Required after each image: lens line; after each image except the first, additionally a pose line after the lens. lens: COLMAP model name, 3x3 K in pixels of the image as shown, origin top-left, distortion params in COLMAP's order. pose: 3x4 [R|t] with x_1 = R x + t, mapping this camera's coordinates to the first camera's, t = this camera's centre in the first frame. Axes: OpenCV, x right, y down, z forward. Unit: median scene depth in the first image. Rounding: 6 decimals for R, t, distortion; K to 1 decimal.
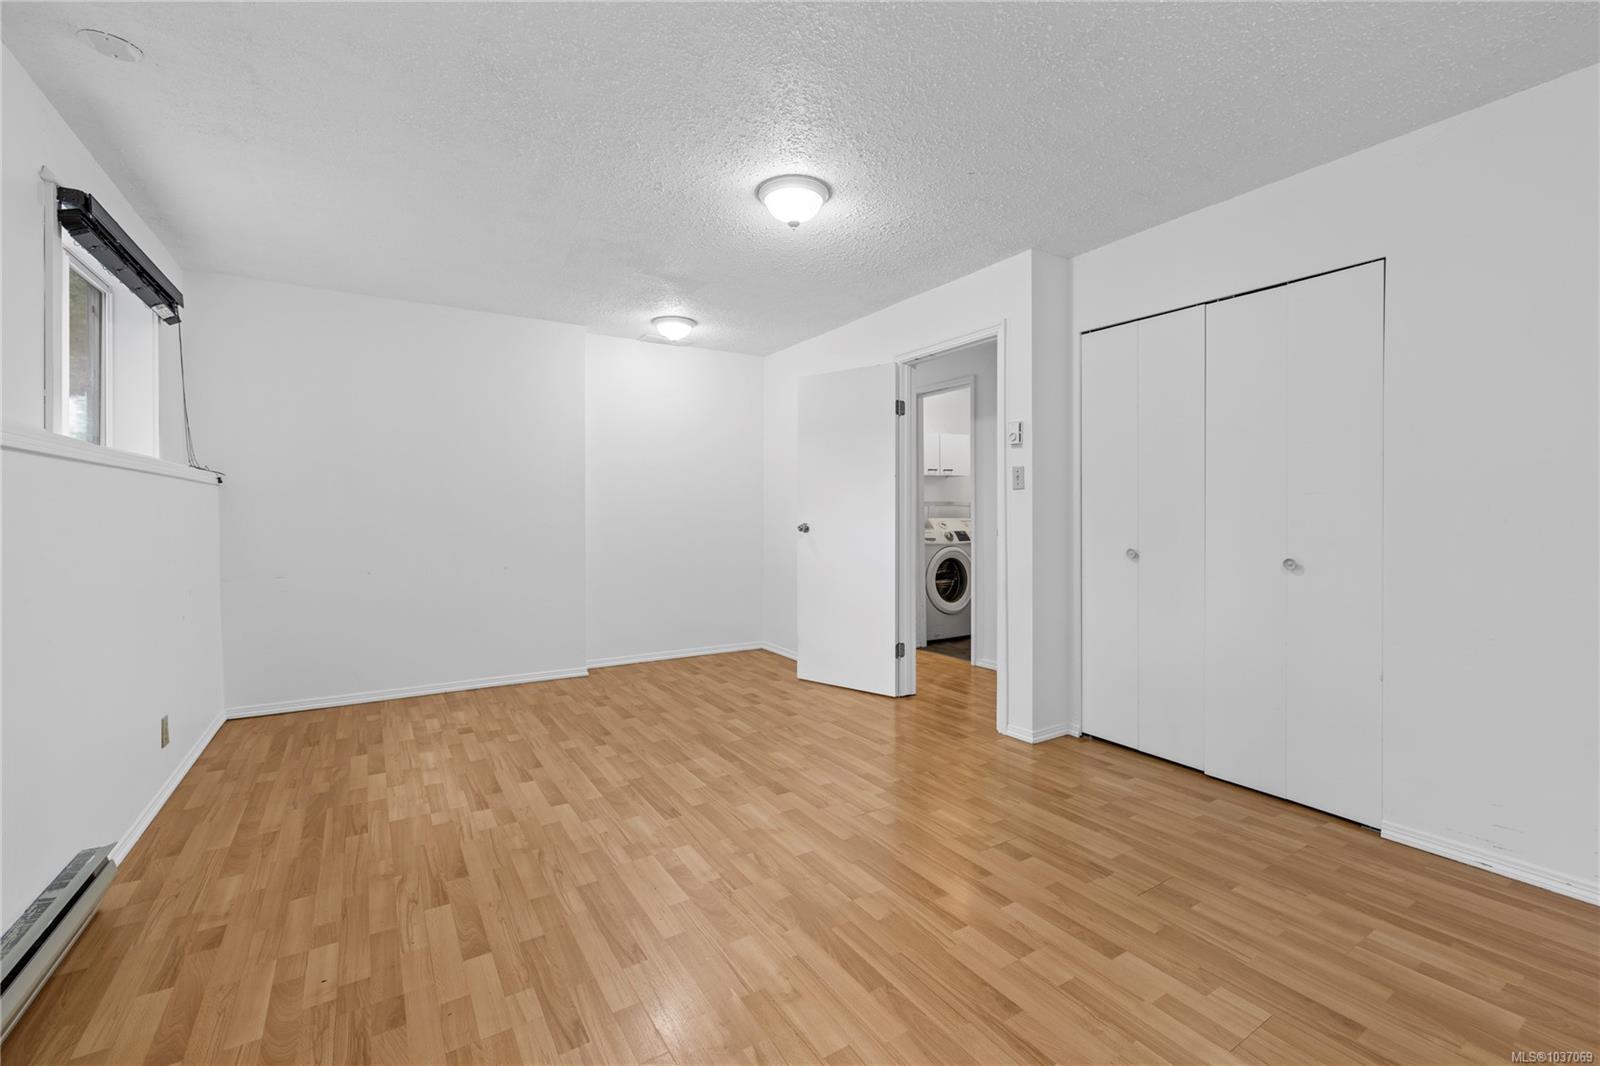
lens RADIAL K [[682.4, 0, 804.2], [0, 682.4, 519.0], [0, 0, 1]] dist [0.002641, 0.000888]
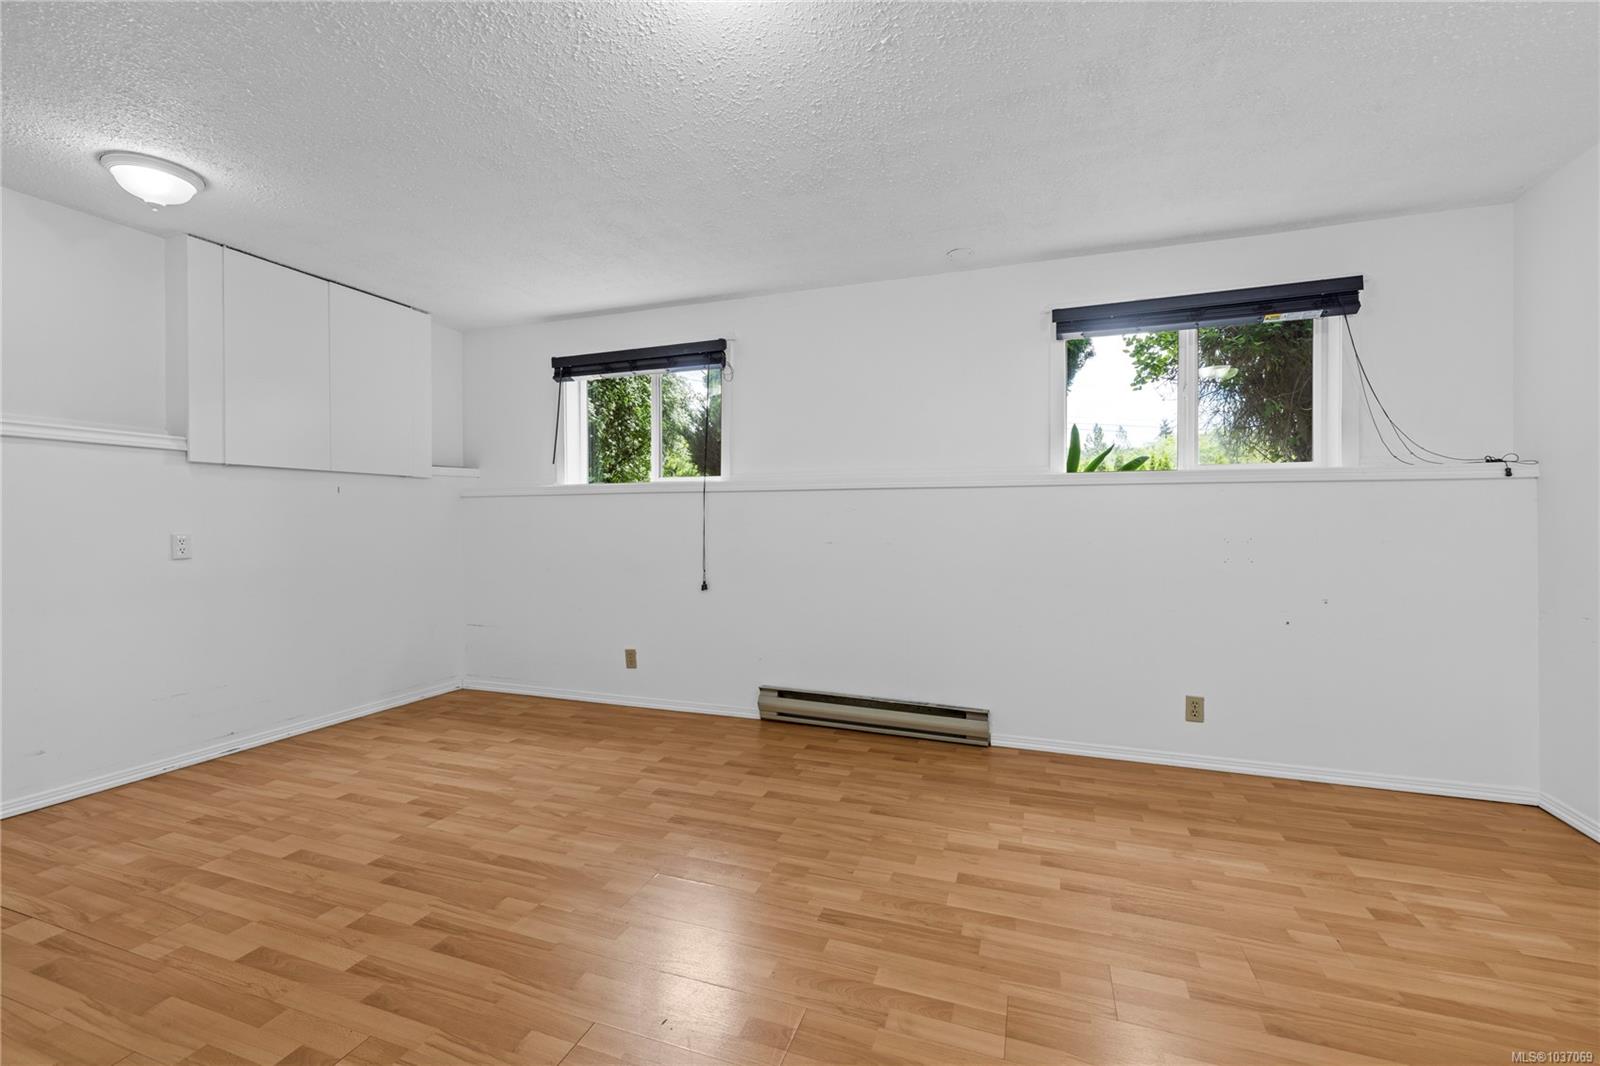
lens RADIAL K [[682.4, 0, 809.4], [0, 682.4, 525.7], [0, 0, 1]] dist [0.002641, 0.000888]
pose [[-0.790507, 0.008787, -0.612390, 0.347455], [-0.004939, 0.999773, 0.020722, -0.021572], [0.612433, 0.019405, -0.790285, 1.917920]]
